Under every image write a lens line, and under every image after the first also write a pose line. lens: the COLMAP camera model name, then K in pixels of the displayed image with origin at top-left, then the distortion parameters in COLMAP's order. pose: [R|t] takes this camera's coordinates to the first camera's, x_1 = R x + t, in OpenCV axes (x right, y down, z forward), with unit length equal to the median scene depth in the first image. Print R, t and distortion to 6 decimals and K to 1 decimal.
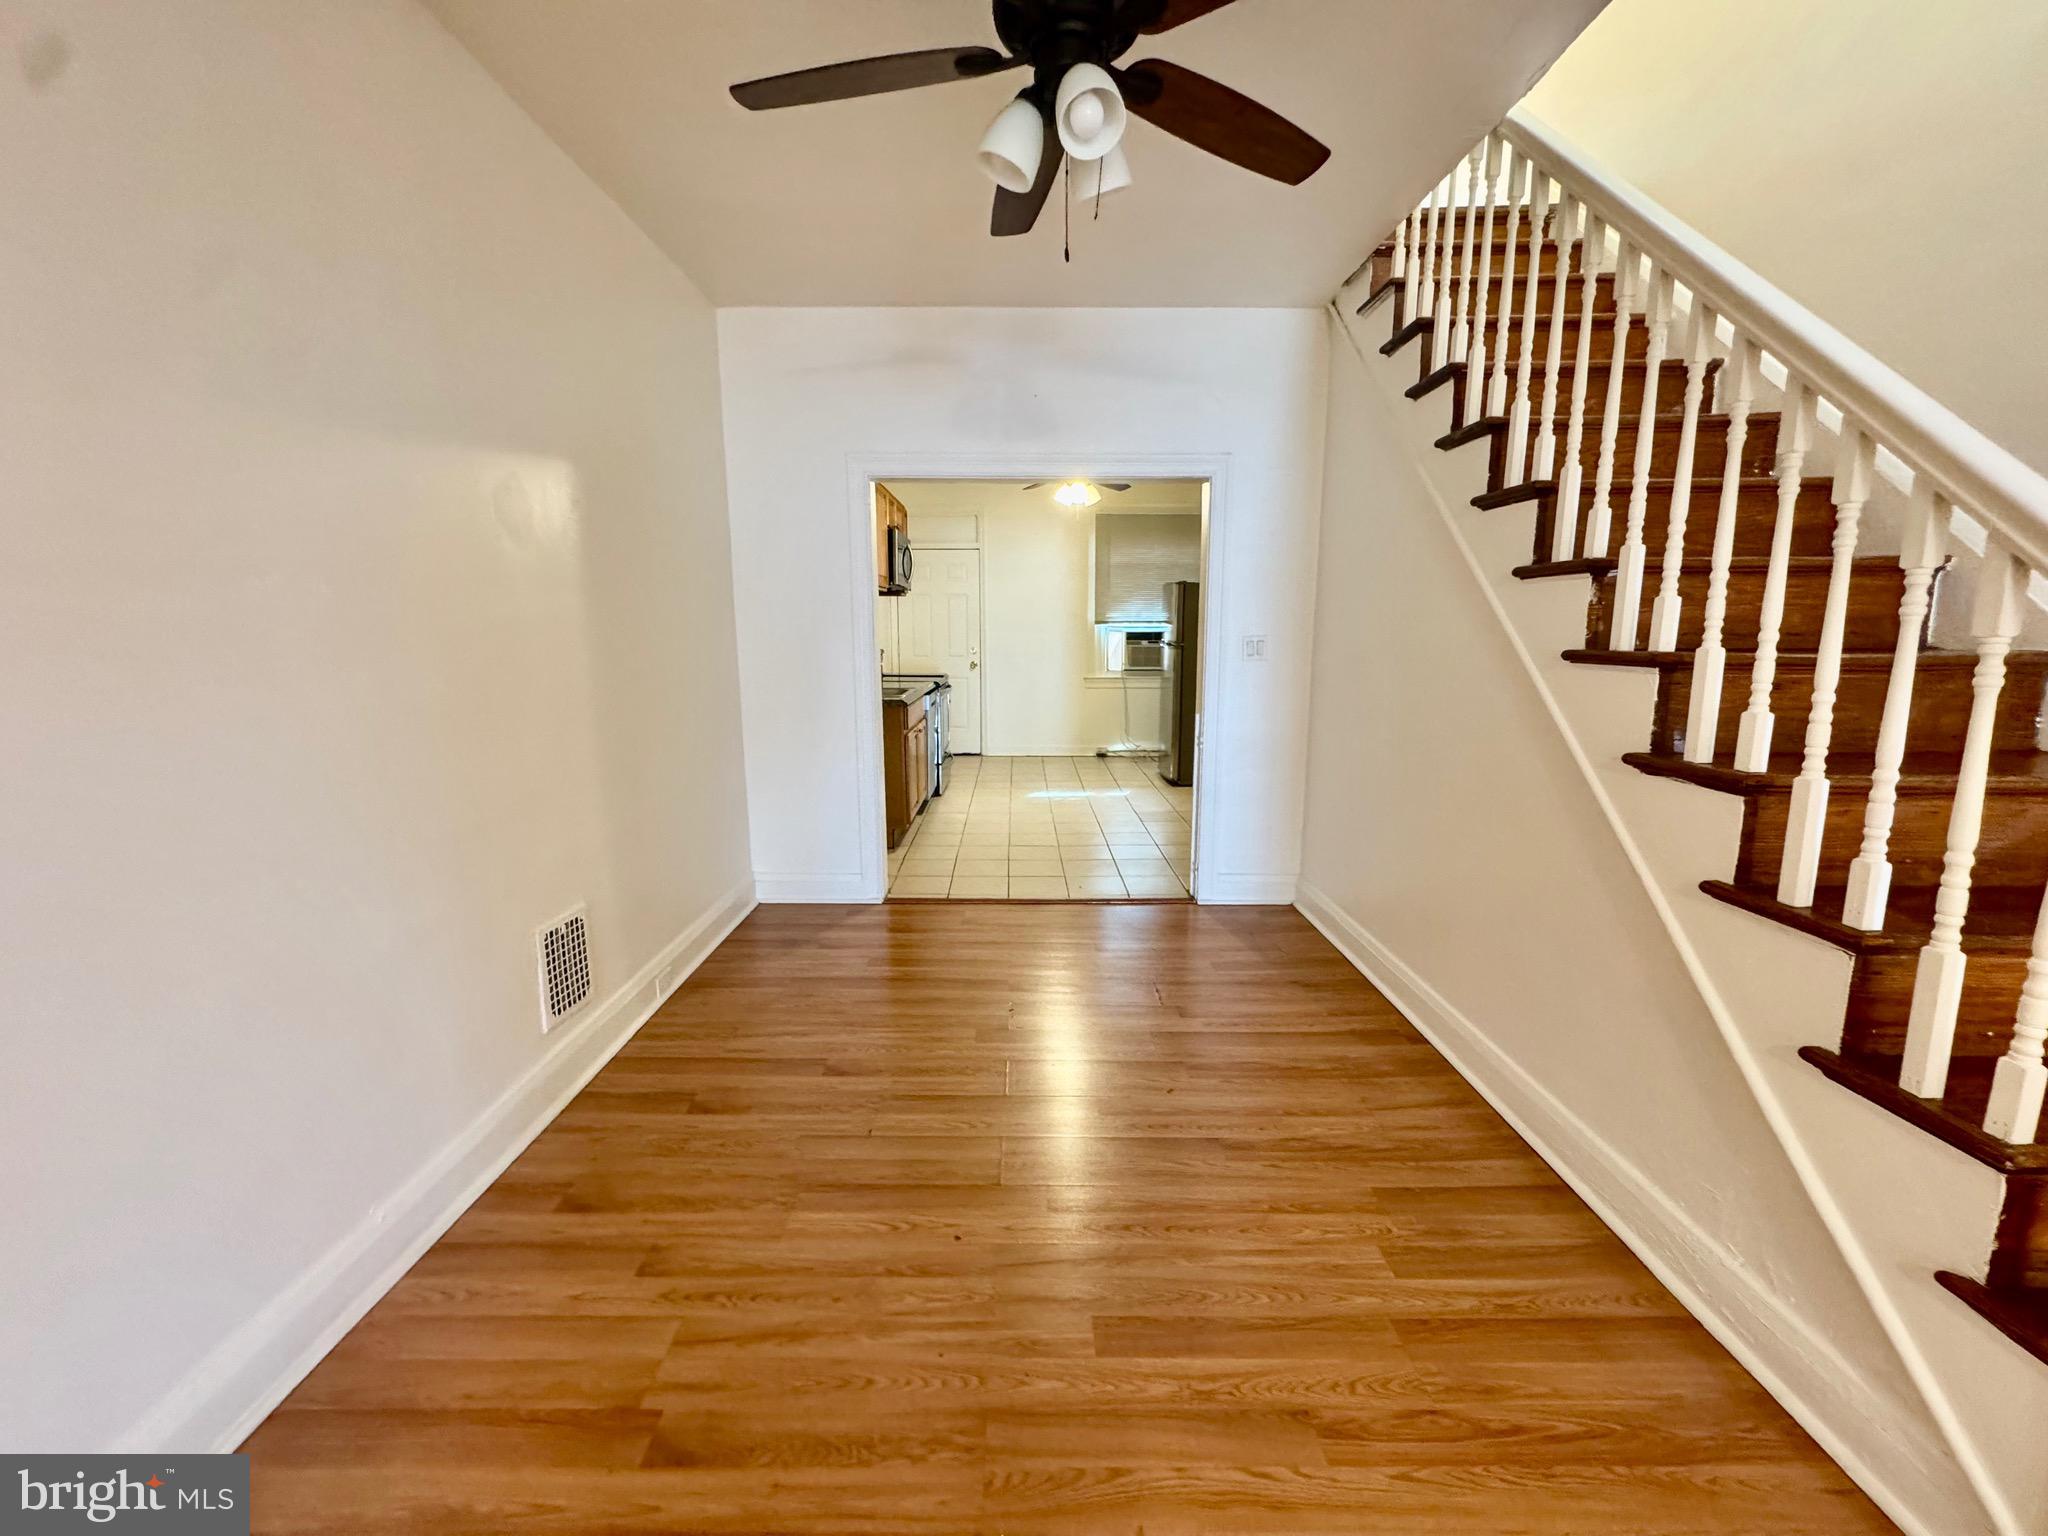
lens RADIAL K [[811.3, 0, 1037.0], [0, 811.3, 742.5], [0, 0, 1]] dist [-0.001578, -0.000004]
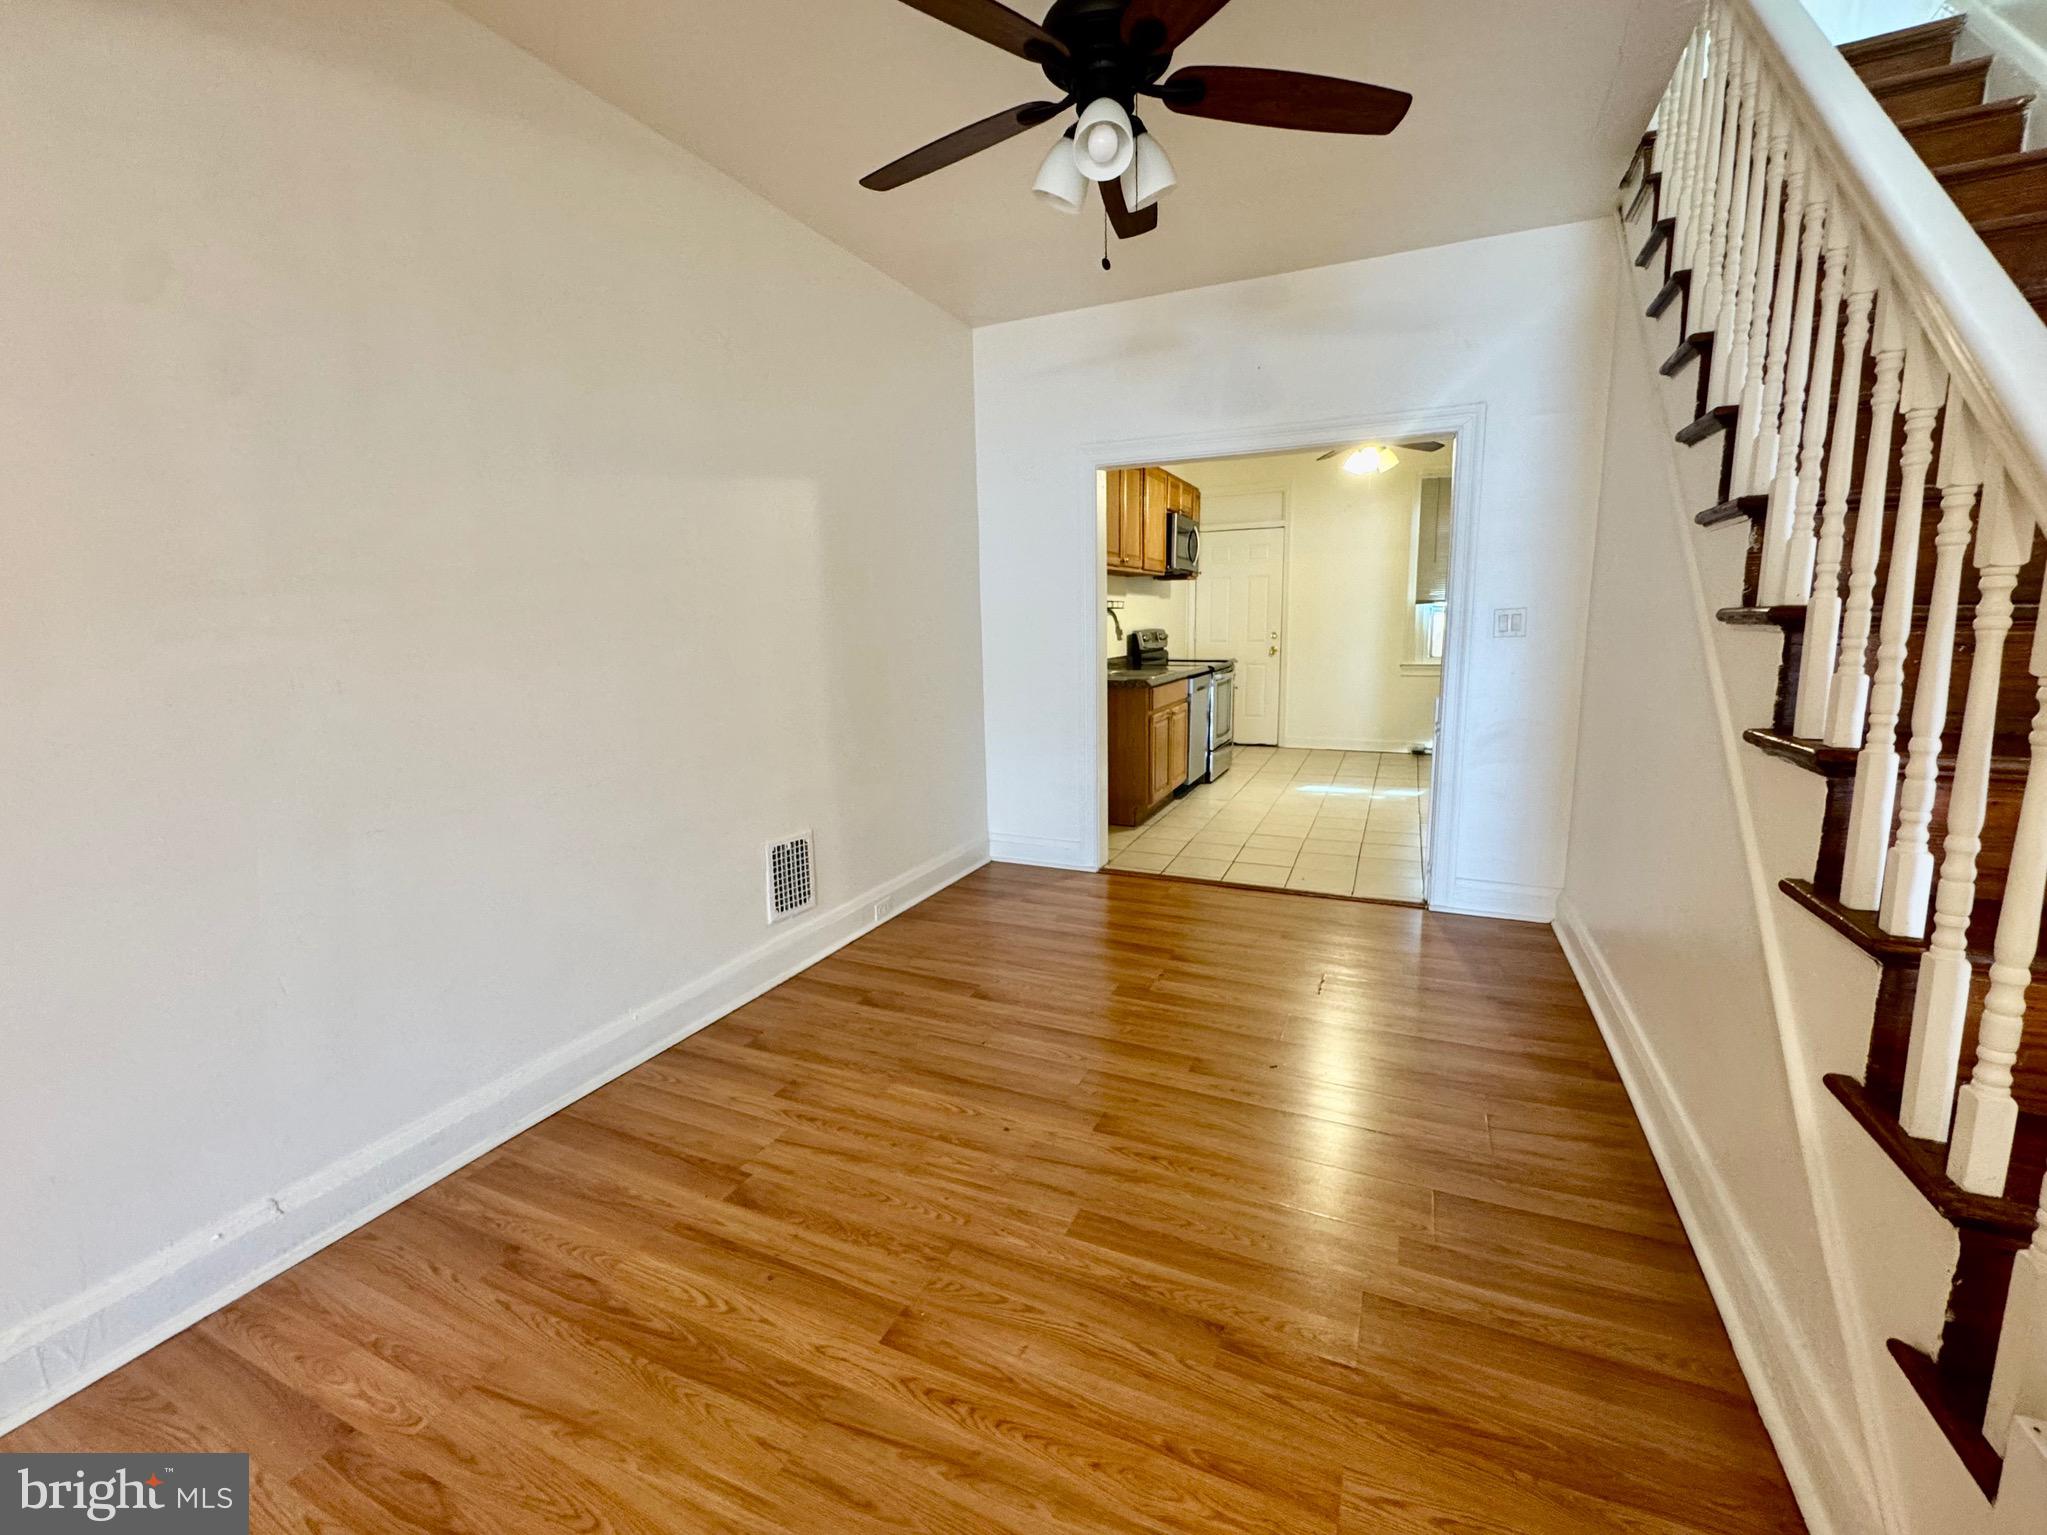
lens RADIAL K [[855.6, 0, 1030.8], [0, 855.6, 735.9], [0, 0, 1]] dist [-0.003785, -0.000669]
pose [[0.910679, 0.037592, -0.411400, 0.322699], [-0.038328, 0.999244, 0.006463, 0.033185], [0.411332, 0.009883, 0.911432, -0.078516]]
